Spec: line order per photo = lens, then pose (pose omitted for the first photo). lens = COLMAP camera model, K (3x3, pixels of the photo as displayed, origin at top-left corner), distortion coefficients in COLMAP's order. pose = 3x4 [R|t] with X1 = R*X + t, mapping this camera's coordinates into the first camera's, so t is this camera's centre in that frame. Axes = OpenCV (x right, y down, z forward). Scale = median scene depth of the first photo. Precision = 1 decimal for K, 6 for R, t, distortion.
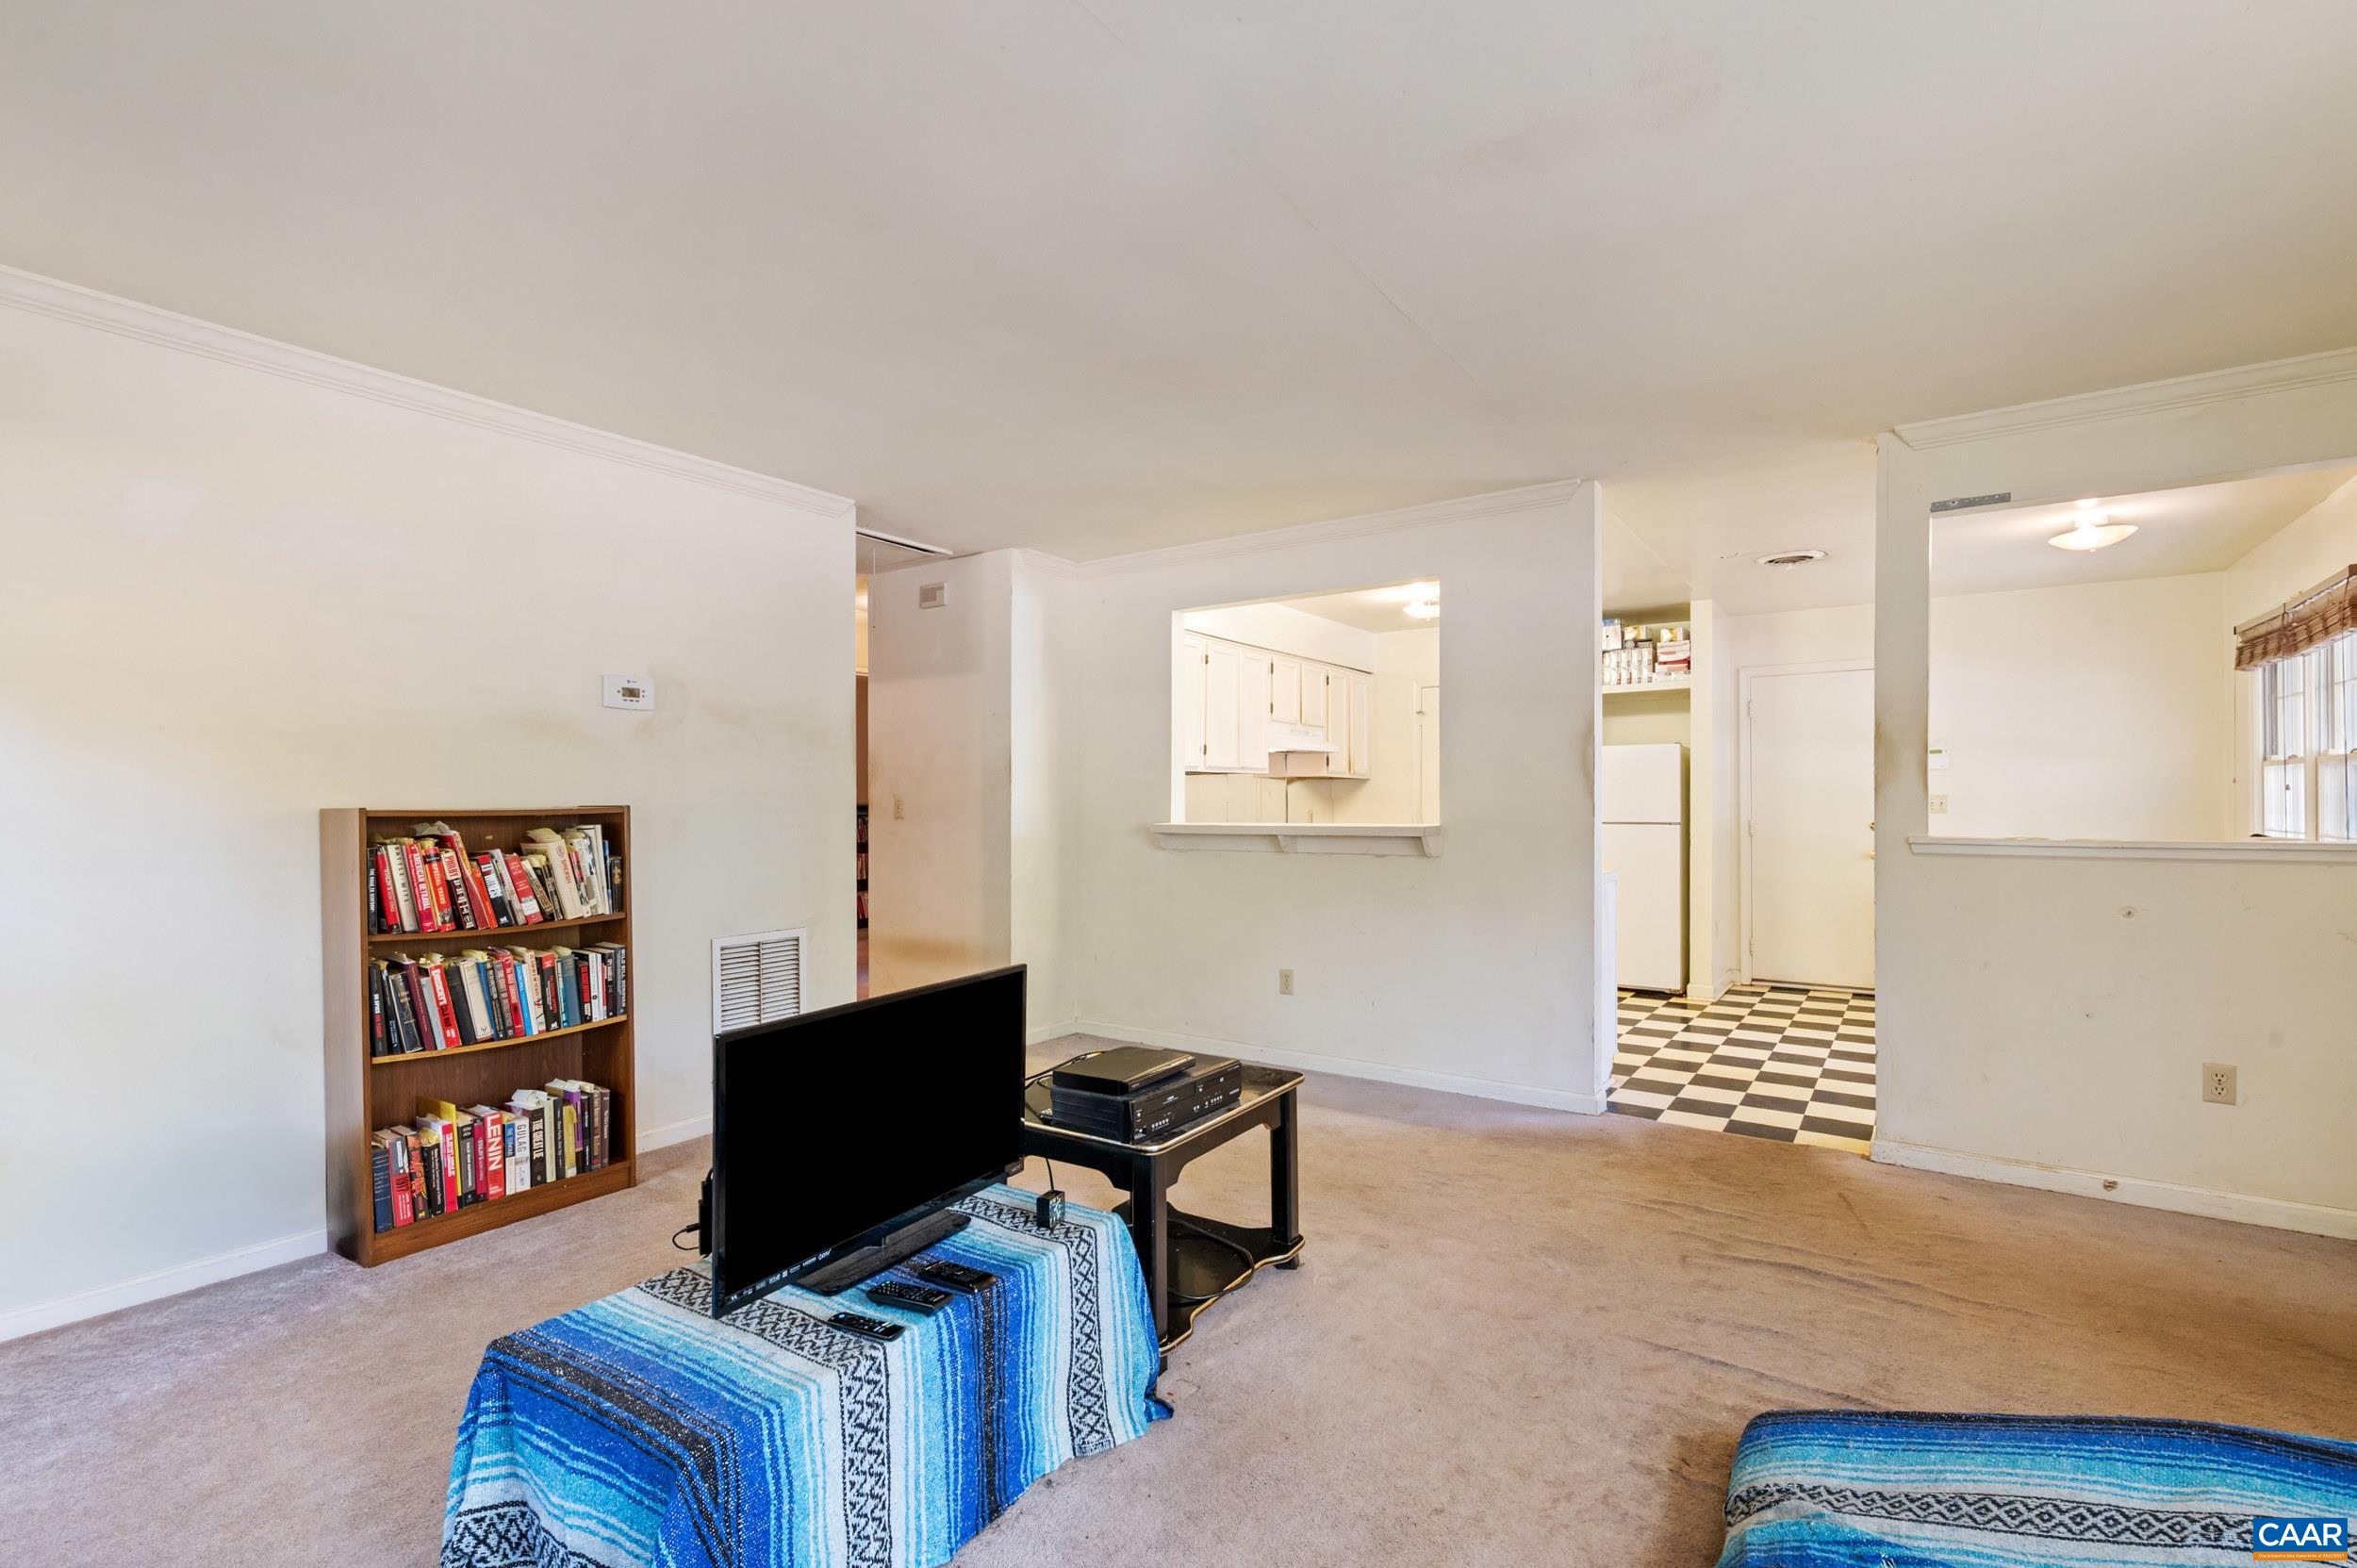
lens RADIAL K [[1065.2, 0, 1186.5], [0, 1065.2, 799.7], [0, 0, 1]] dist [0.002150, 0.000828]
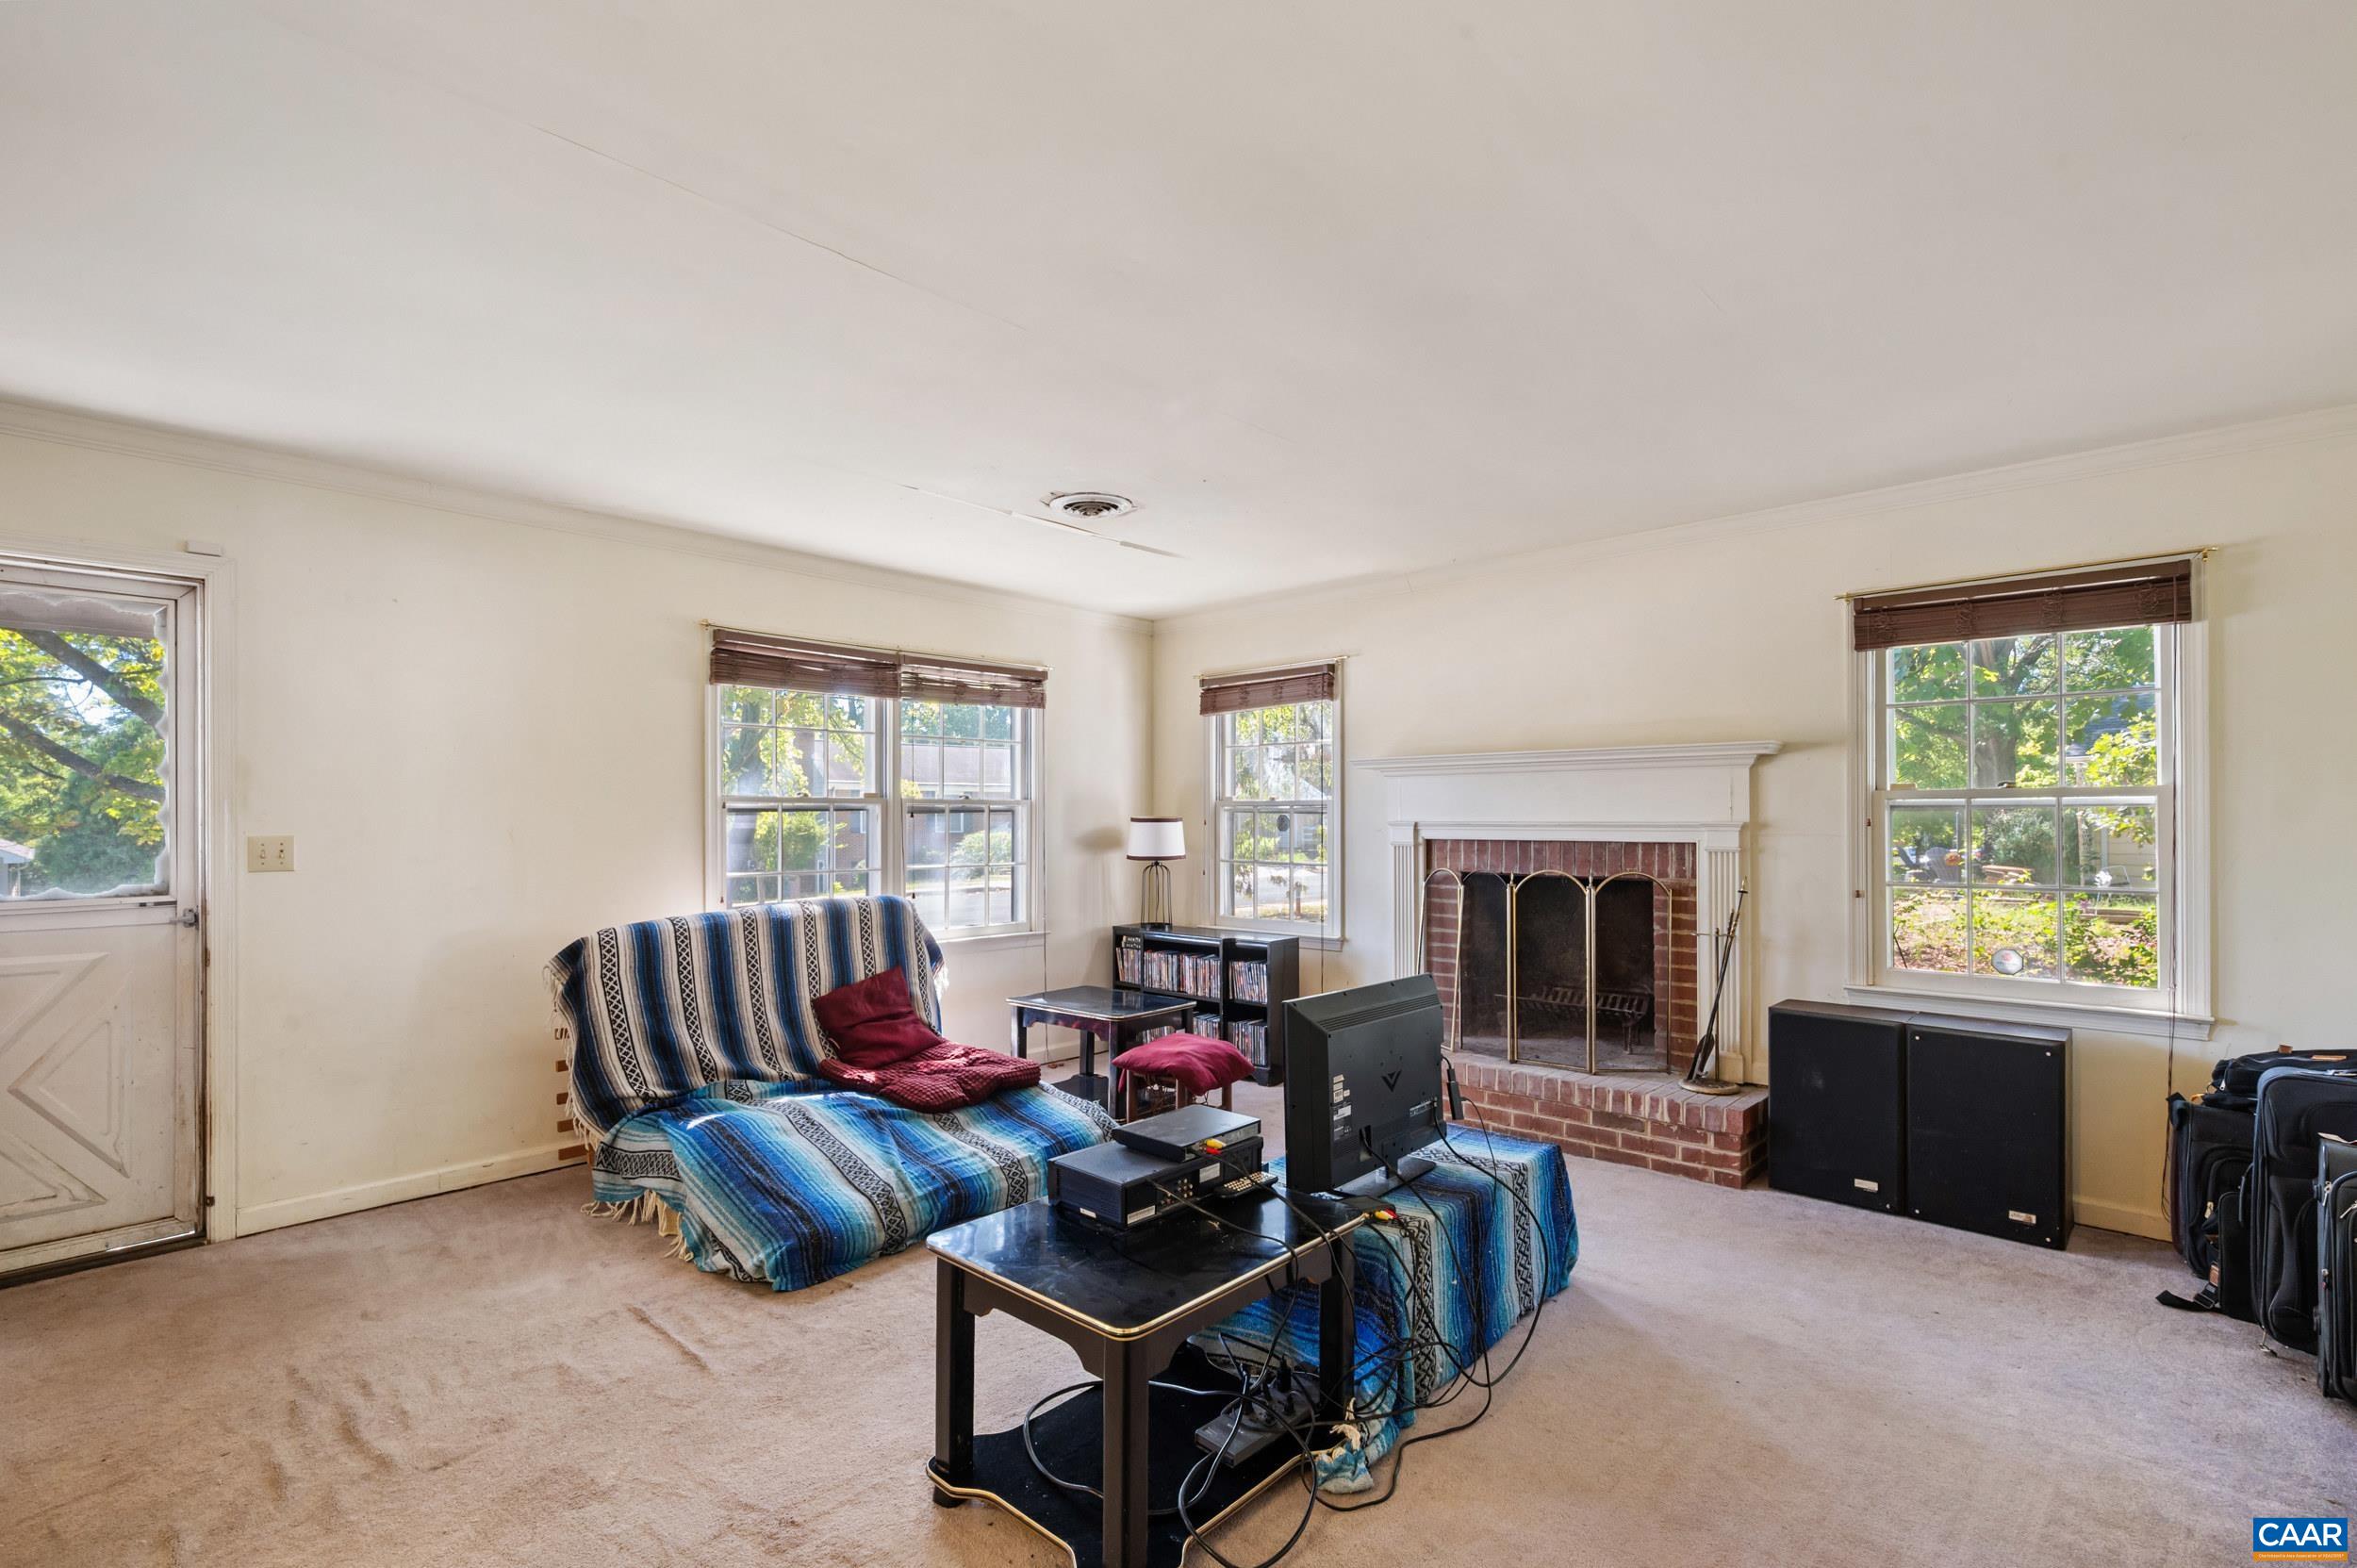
lens RADIAL K [[1065.2, 0, 1174.5], [0, 1065.2, 799.3], [0, 0, 1]] dist [0.002150, 0.000828]
pose [[-0.987352, 0.005691, 0.158441, -0.148457], [0.002542, 0.999795, -0.020065, -0.022569], [-0.158523, -0.019408, -0.987165, 1.434434]]
